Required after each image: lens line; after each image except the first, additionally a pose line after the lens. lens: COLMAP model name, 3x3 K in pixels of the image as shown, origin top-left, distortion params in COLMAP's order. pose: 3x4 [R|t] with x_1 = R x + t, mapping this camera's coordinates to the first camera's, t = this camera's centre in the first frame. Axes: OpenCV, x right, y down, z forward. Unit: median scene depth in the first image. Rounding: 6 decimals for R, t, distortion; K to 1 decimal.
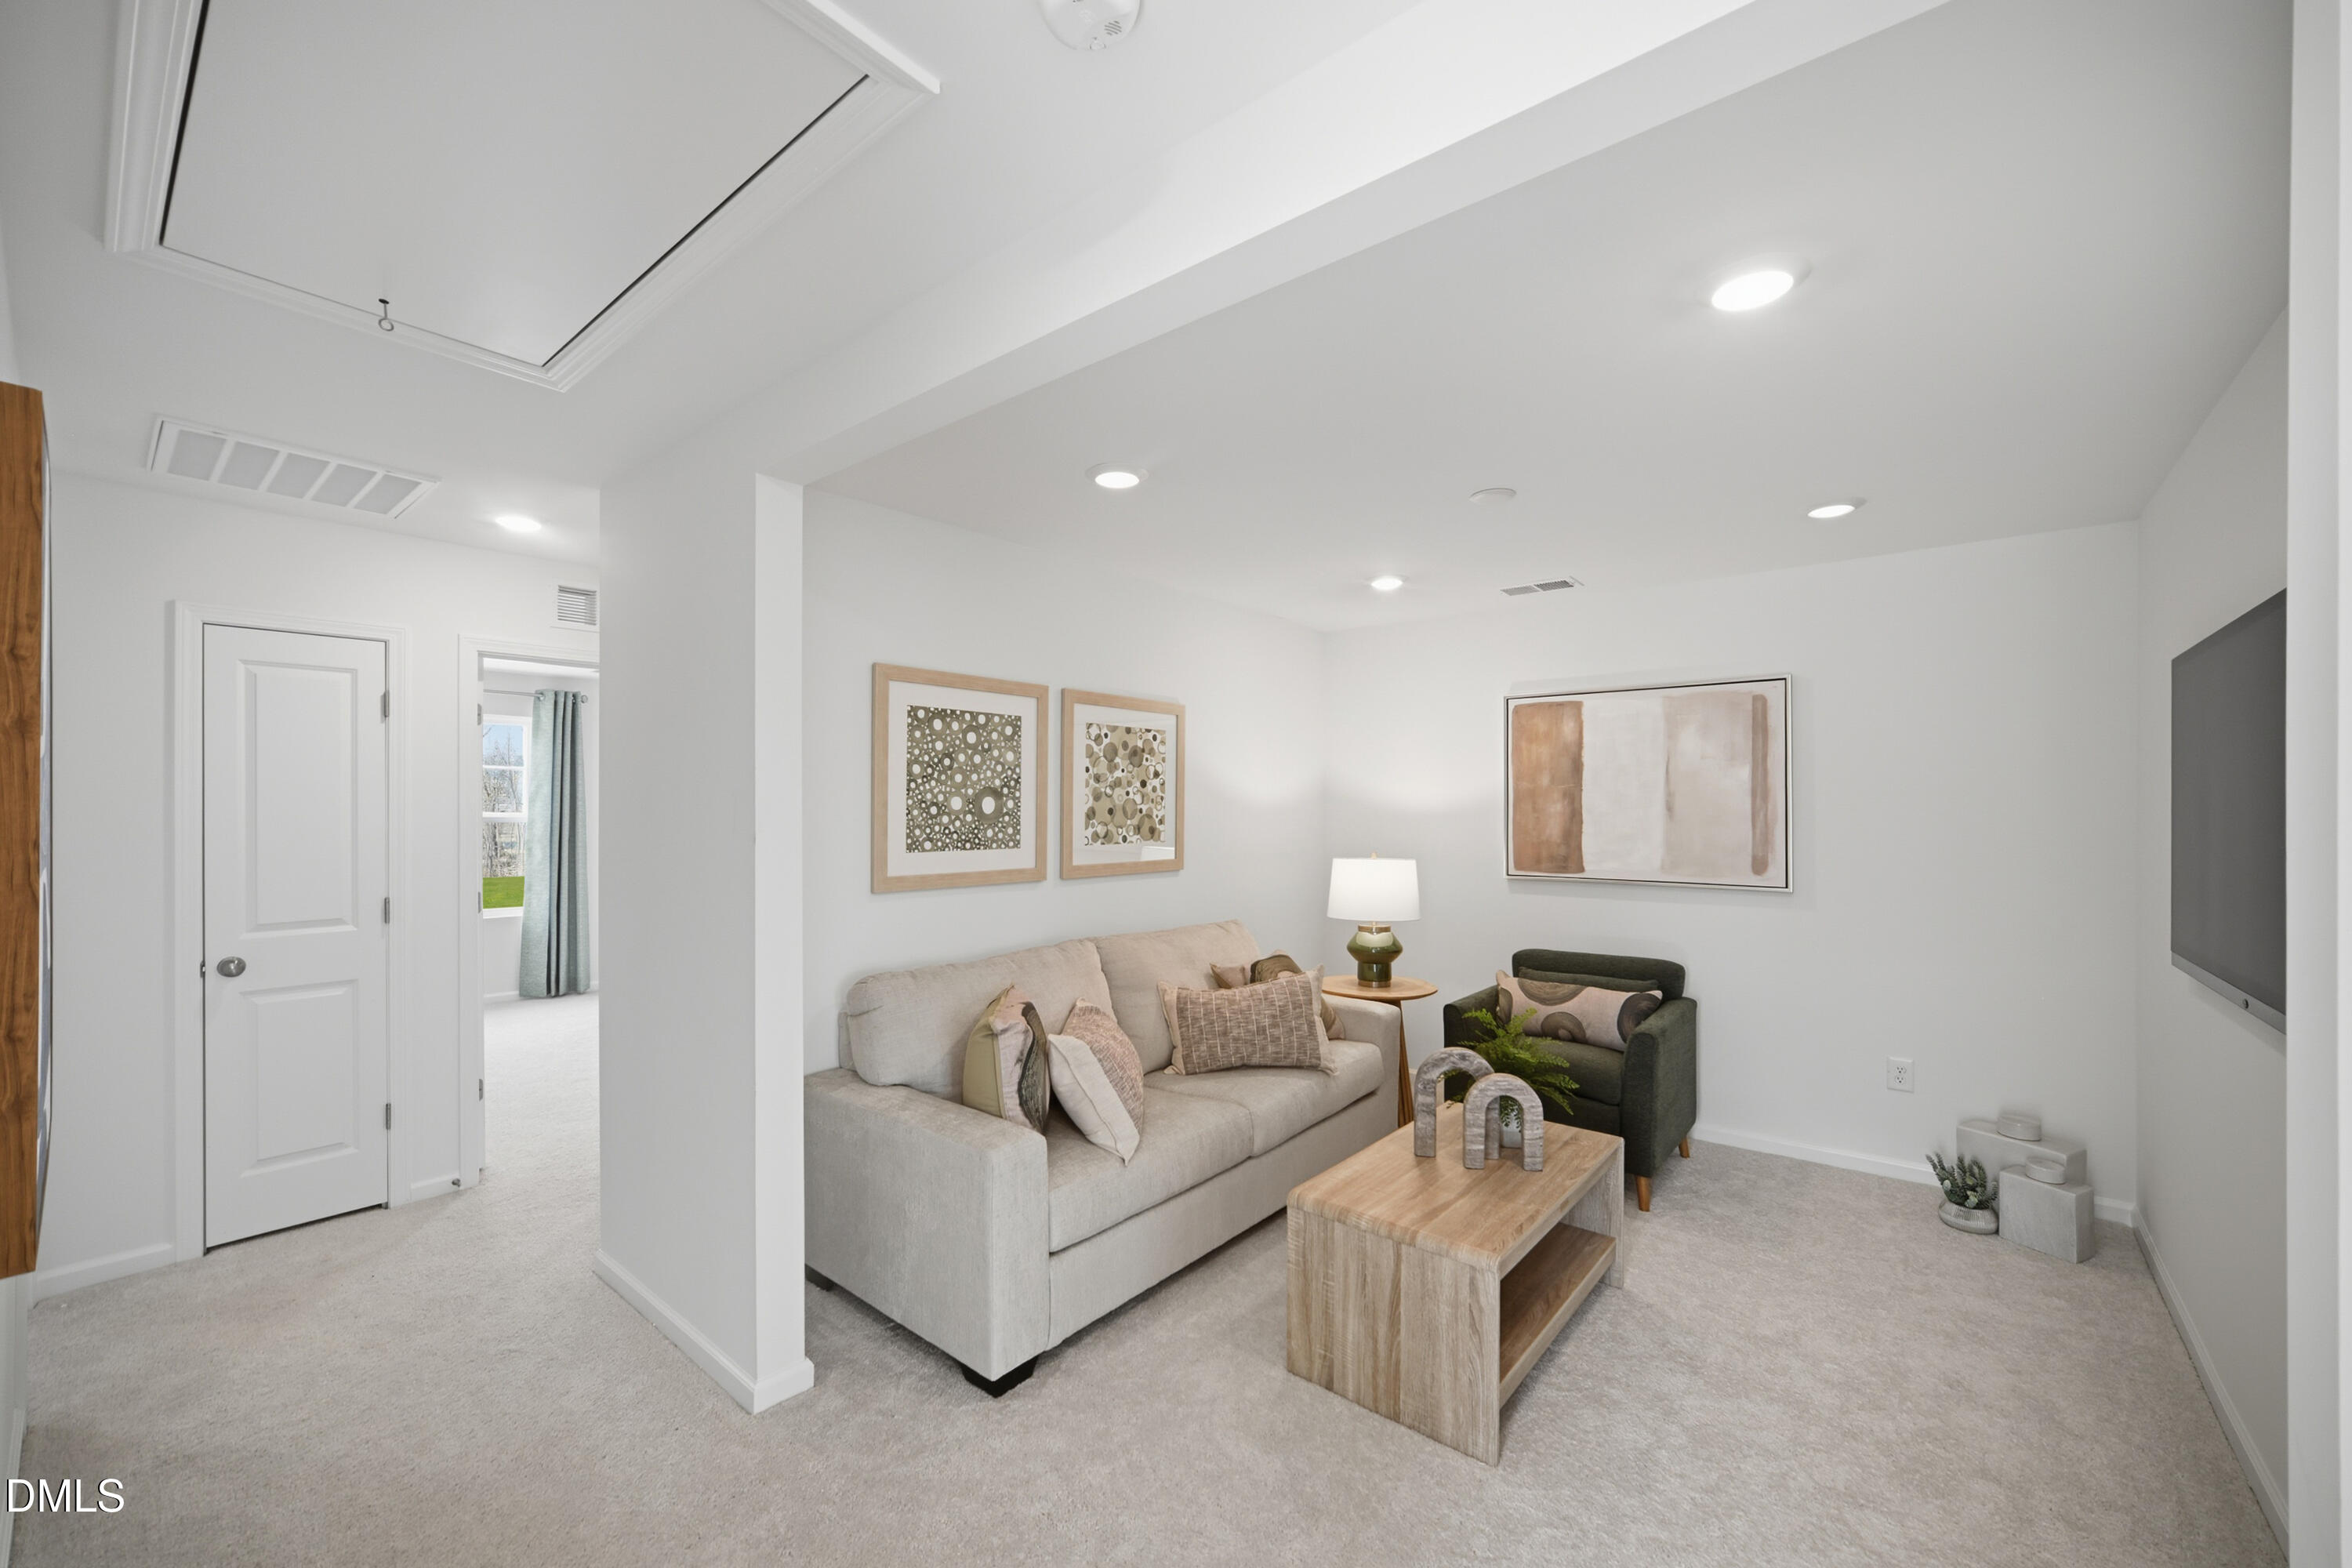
lens RADIAL K [[920.7, 0, 1176.3], [0, 920.7, 806.4], [0, 0, 1]] dist [0.013927, 0.002391]
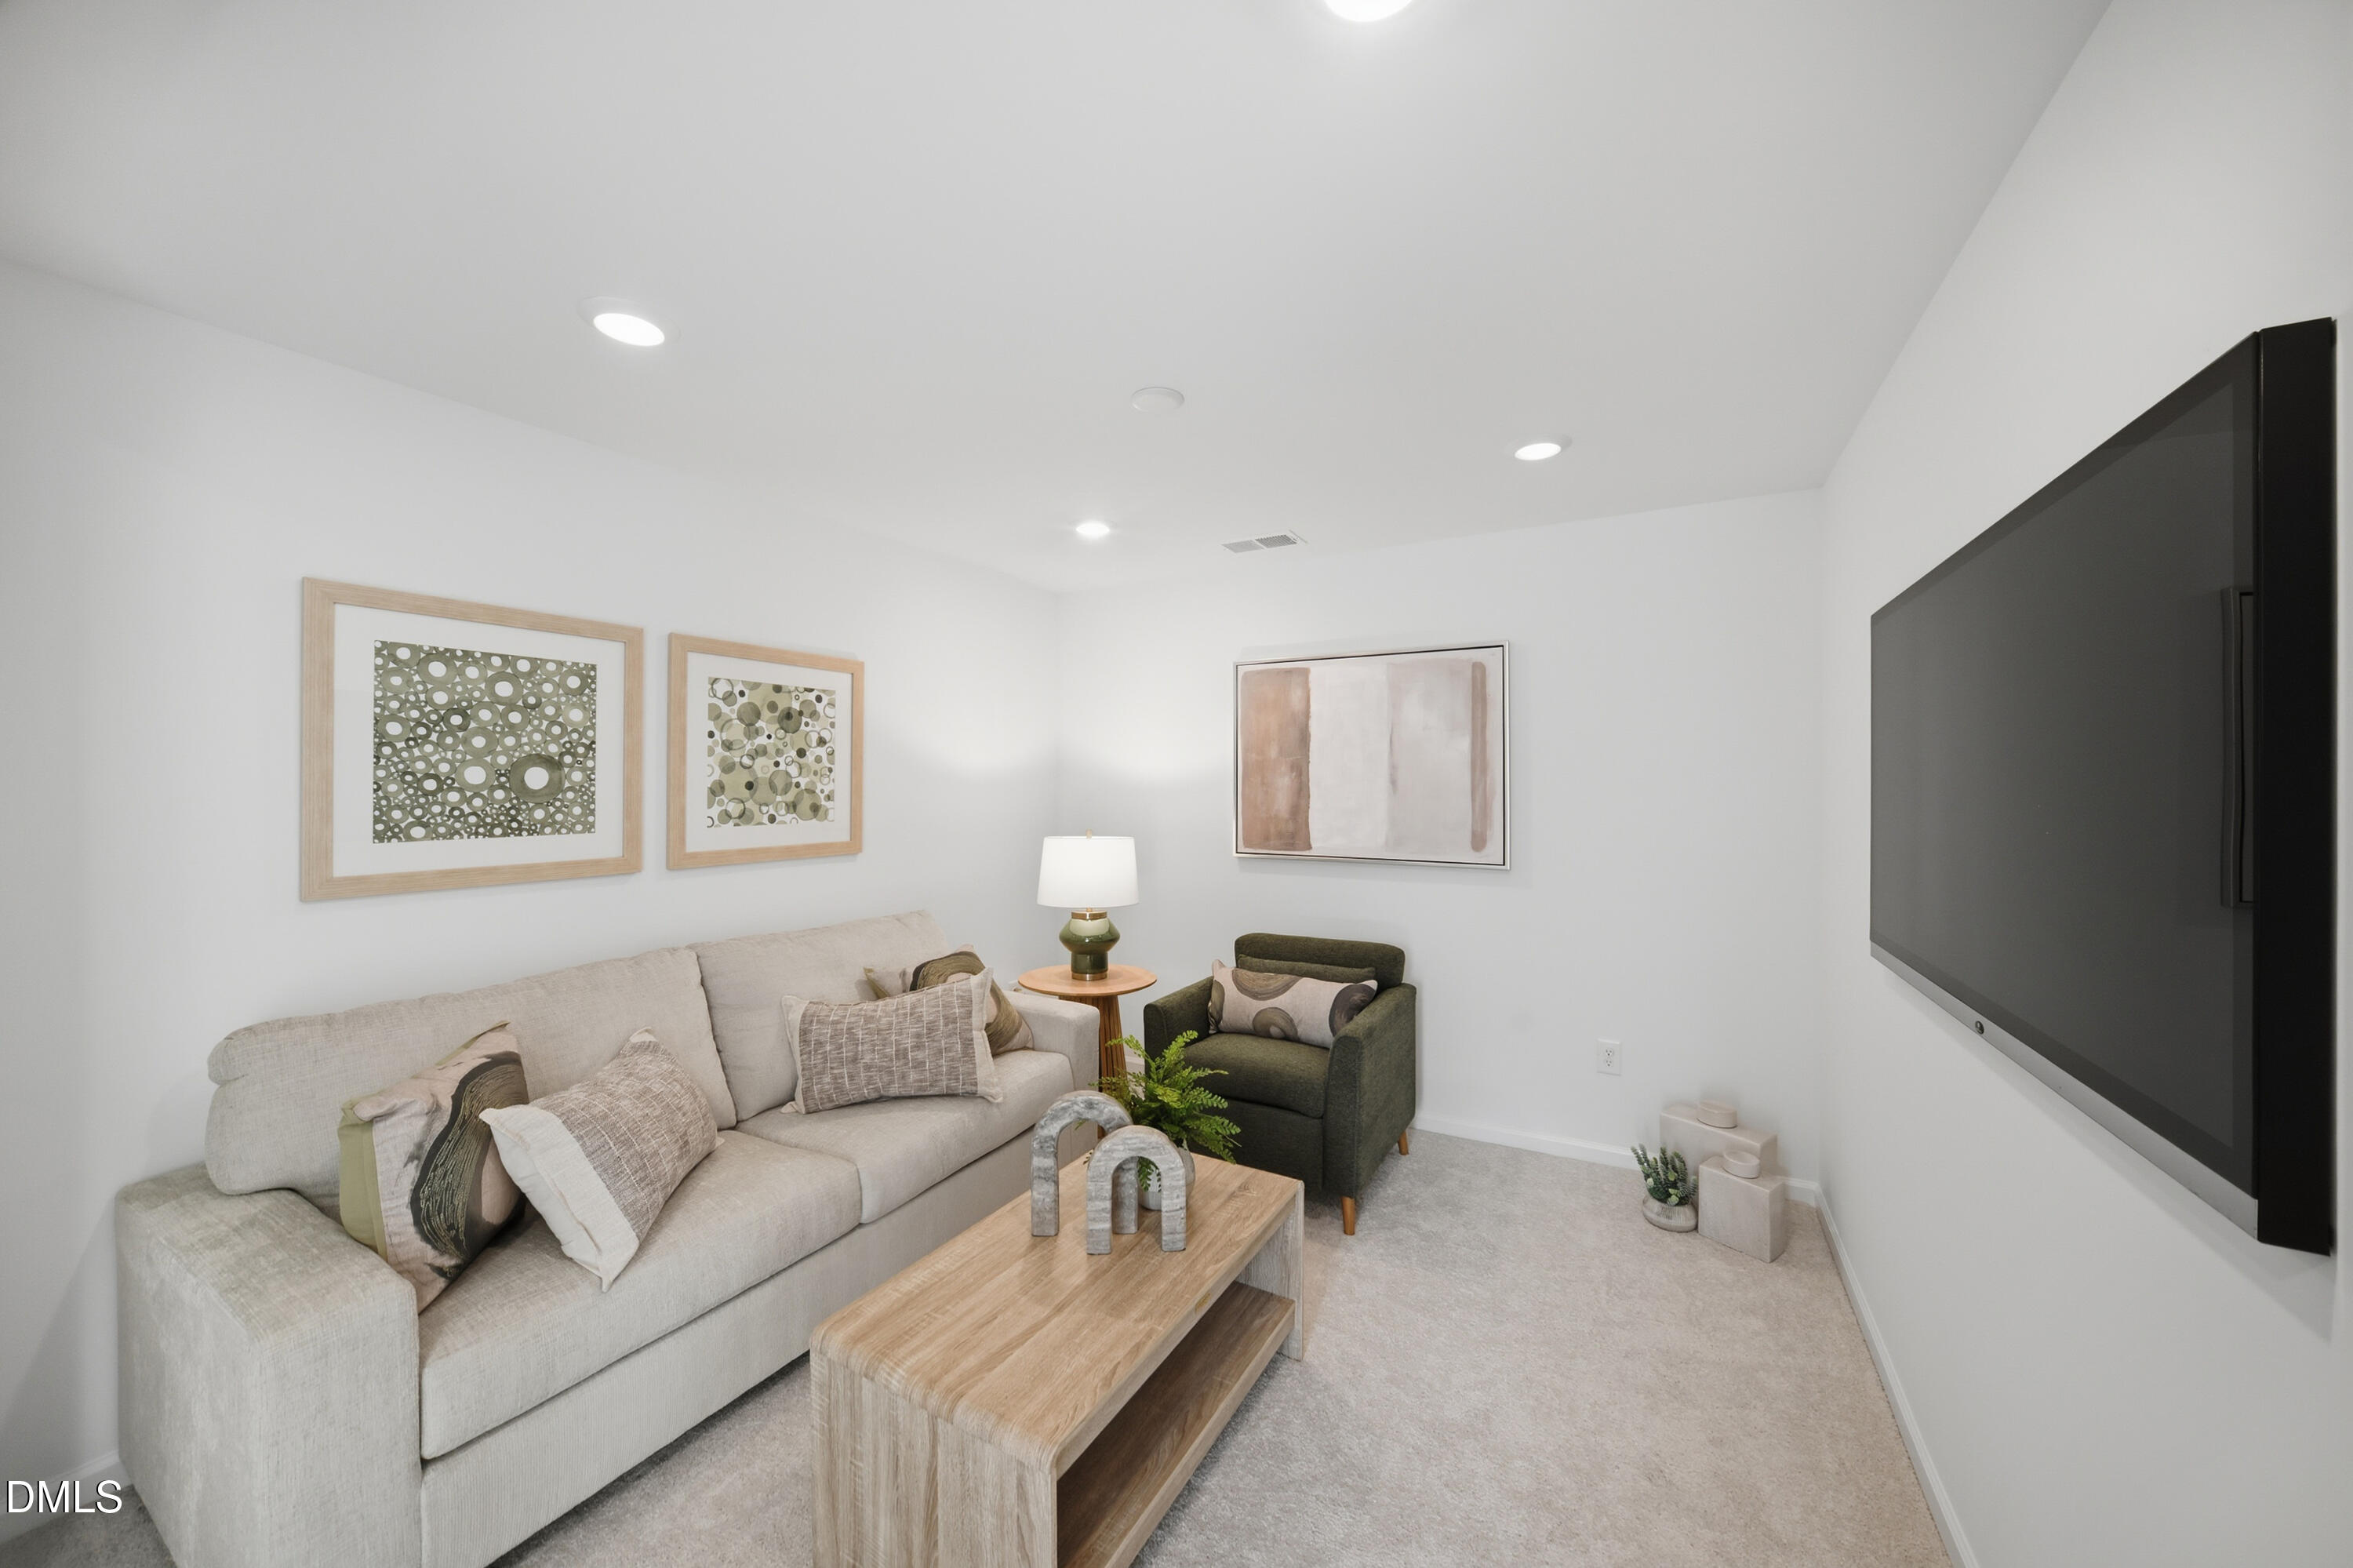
lens RADIAL K [[802.5, 0, 1169.5], [0, 802.5, 781.8], [0, 0, 1]] dist [0.002729, 0.000402]
pose [[0.989165, -0.000440, 0.146804, 0.226355], [0.000277, 0.999999, 0.001133, 0.001411], [-0.146805, -0.001080, 0.989165, 0.268853]]
